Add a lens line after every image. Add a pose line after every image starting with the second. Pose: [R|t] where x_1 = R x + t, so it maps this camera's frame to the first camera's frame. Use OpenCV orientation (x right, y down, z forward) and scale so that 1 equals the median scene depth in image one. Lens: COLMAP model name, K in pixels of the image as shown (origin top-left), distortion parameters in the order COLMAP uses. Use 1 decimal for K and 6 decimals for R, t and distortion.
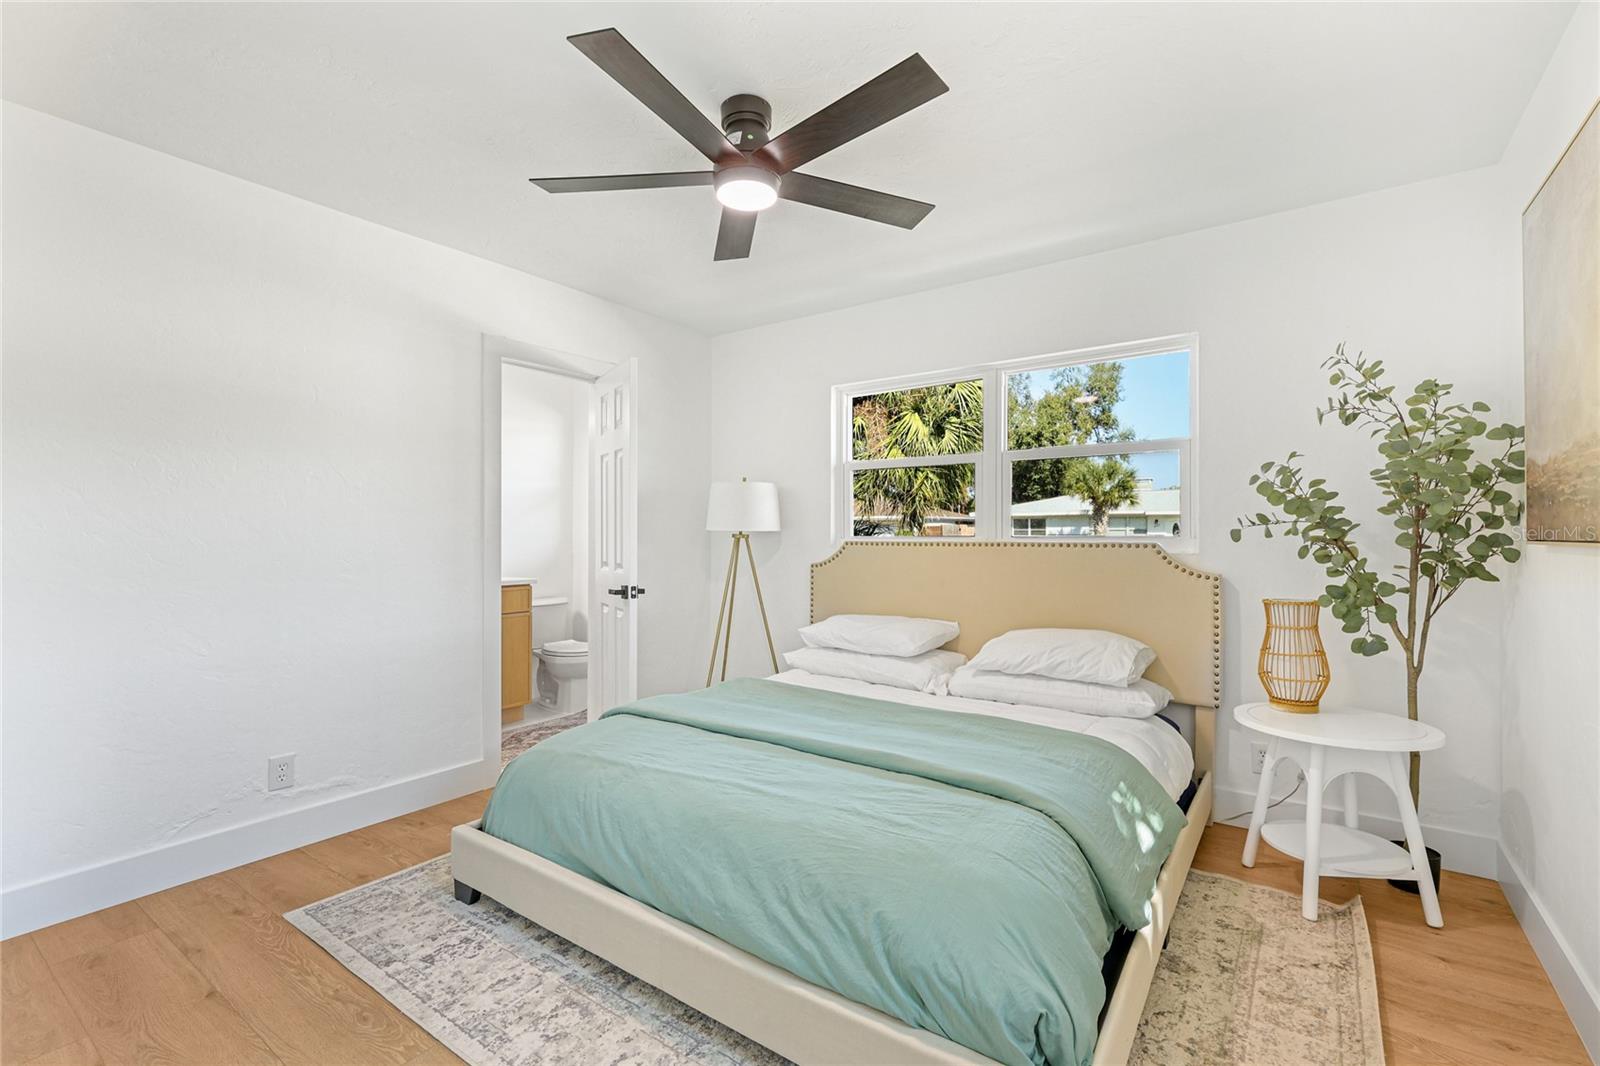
lens RADIAL K [[713.8, 0, 805.1], [0, 713.8, 533.2], [0, 0, 1]] dist [0.004515, 0.000189]
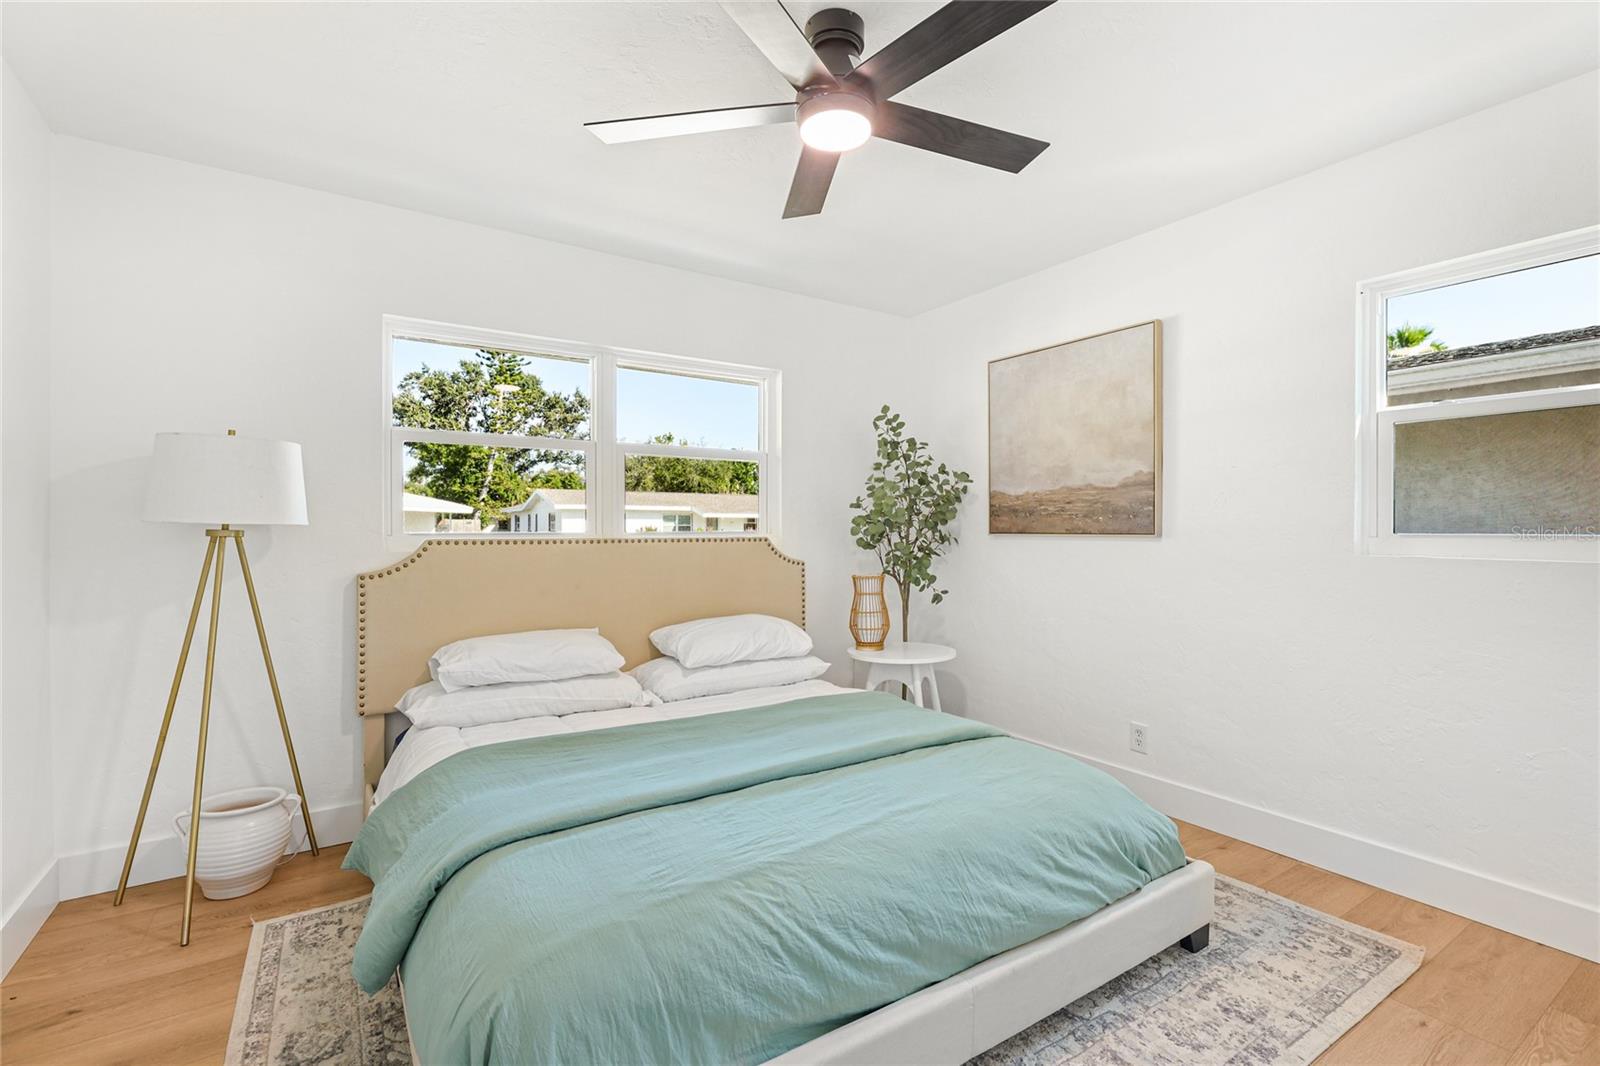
lens RADIAL K [[713.8, 0, 805.5], [0, 713.8, 529.3], [0, 0, 1]] dist [0.004515, 0.000189]
pose [[0.352534, 0.001829, 0.935797, -0.699894], [-0.001663, 0.999998, -0.001328, 0.001807], [-0.935798, -0.001088, 0.352536, 0.576963]]
